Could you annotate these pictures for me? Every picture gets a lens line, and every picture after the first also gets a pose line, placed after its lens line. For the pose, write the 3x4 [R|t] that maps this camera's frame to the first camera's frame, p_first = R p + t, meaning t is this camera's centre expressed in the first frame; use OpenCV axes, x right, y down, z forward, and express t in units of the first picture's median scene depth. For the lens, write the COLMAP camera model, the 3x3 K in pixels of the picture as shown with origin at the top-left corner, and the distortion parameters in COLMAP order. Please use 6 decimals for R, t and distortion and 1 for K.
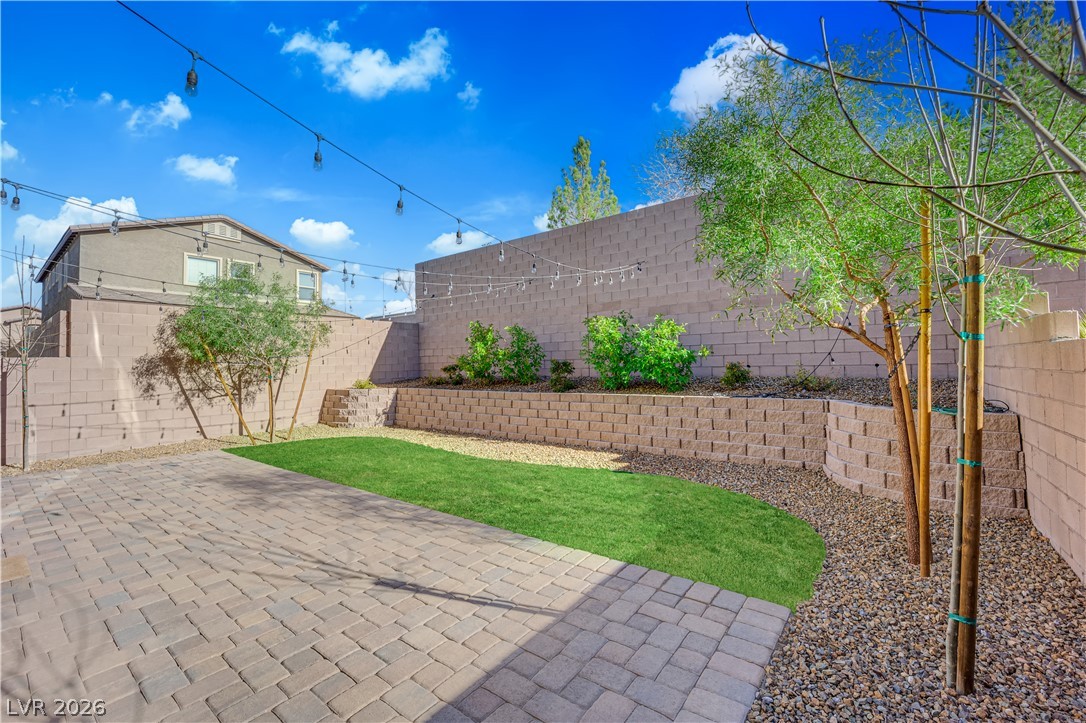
lens RADIAL K [[447.1, 0, 548.7], [0, 447.1, 360.7], [0, 0, 1]] dist [-0.001814, -0.000609]
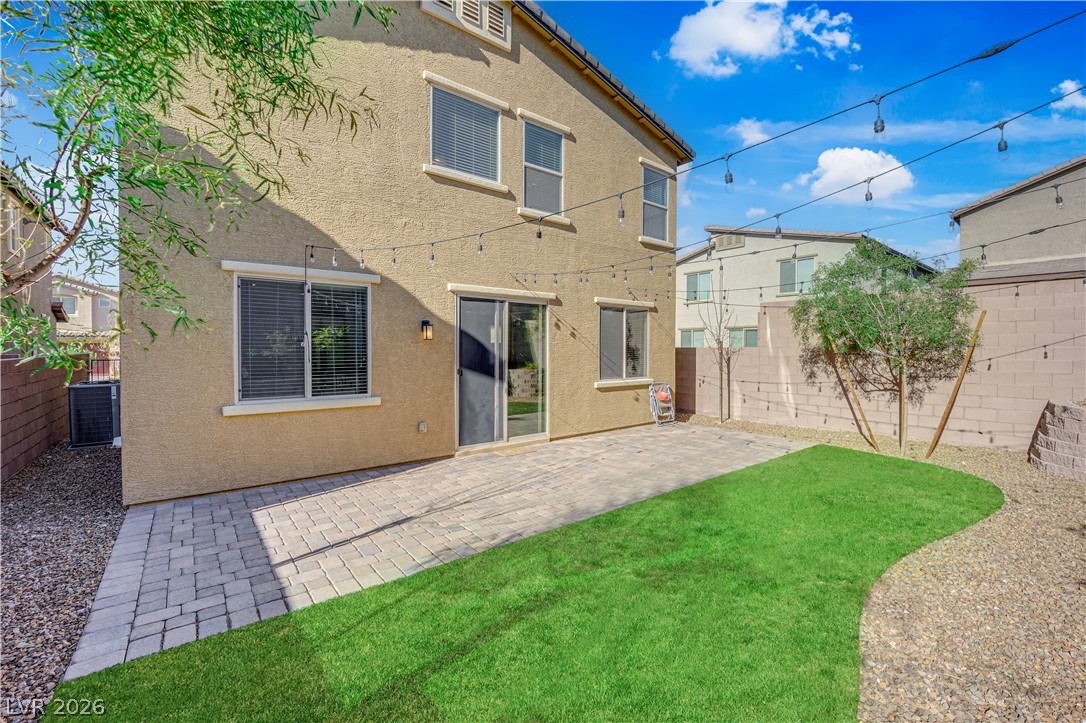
lens RADIAL K [[447.1, 0, 543.8], [0, 447.1, 354.5], [0, 0, 1]] dist [-0.001814, -0.000609]
pose [[-0.252760, 0.037684, -0.966795, 0.341018], [0.015405, 0.999271, 0.034923, -0.038976], [0.967406, -0.006067, -0.253156, 0.647594]]
